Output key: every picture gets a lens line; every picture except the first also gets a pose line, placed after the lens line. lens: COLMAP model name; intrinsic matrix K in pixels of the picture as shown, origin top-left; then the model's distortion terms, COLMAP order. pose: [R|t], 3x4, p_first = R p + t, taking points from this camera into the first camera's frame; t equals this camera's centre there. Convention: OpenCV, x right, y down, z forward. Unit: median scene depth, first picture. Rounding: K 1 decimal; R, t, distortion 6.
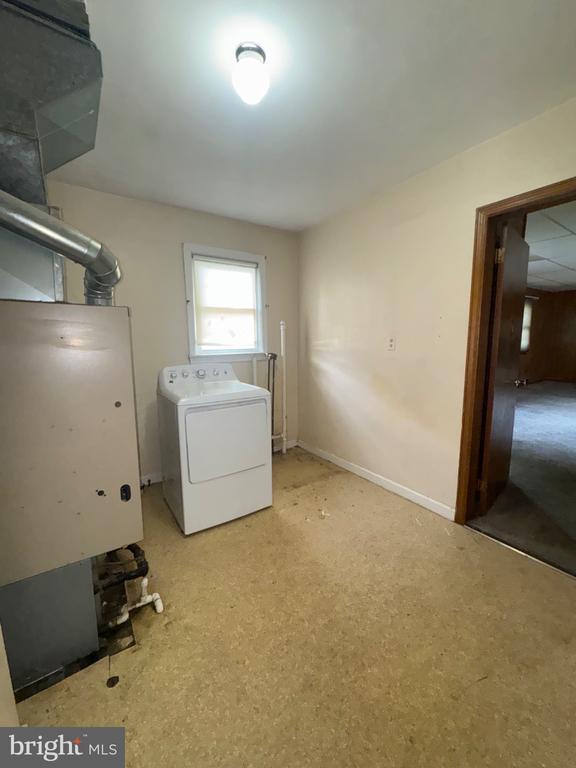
lens RADIAL K [[307.2, 0, 288.0], [0, 307.2, 384.0], [0, 0, 1]] dist [-0.000372, 0.000073]
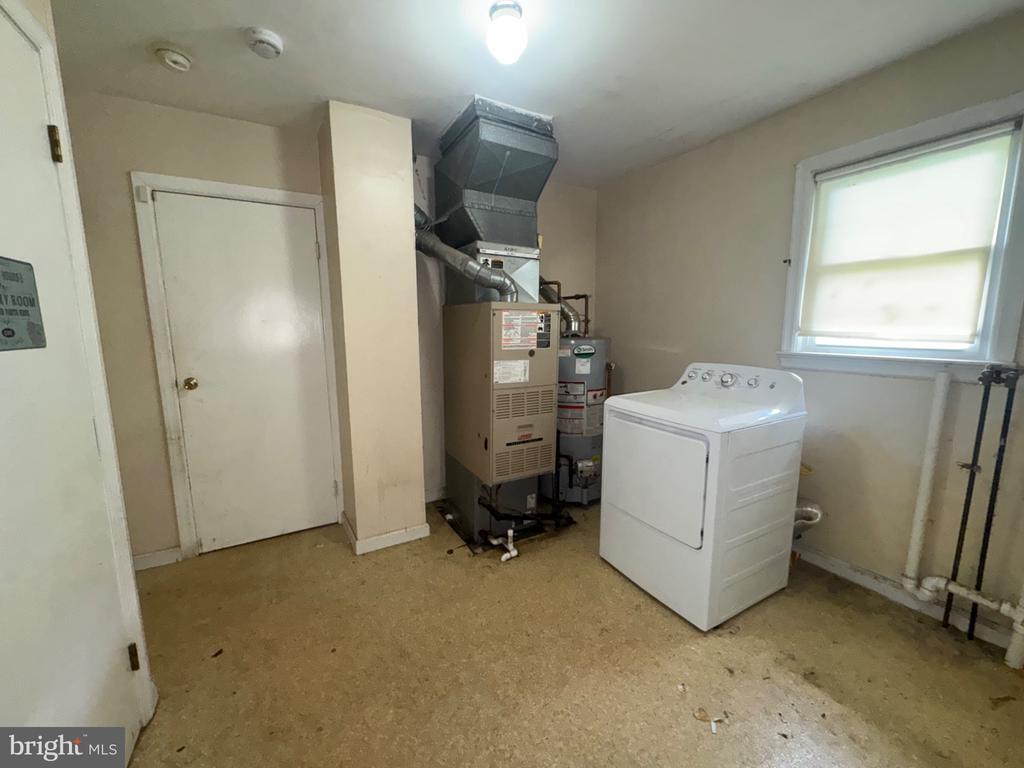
lens RADIAL K [[409.6, 0, 512.0], [0, 409.6, 384.0], [0, 0, 1]] dist [-0.000372, 0.000073]
pose [[-0.088493, 0.158363, -0.983407, 0.665084], [-0.136226, 0.976080, 0.169442, -0.120939], [0.986717, 0.148960, -0.064803, 0.685756]]
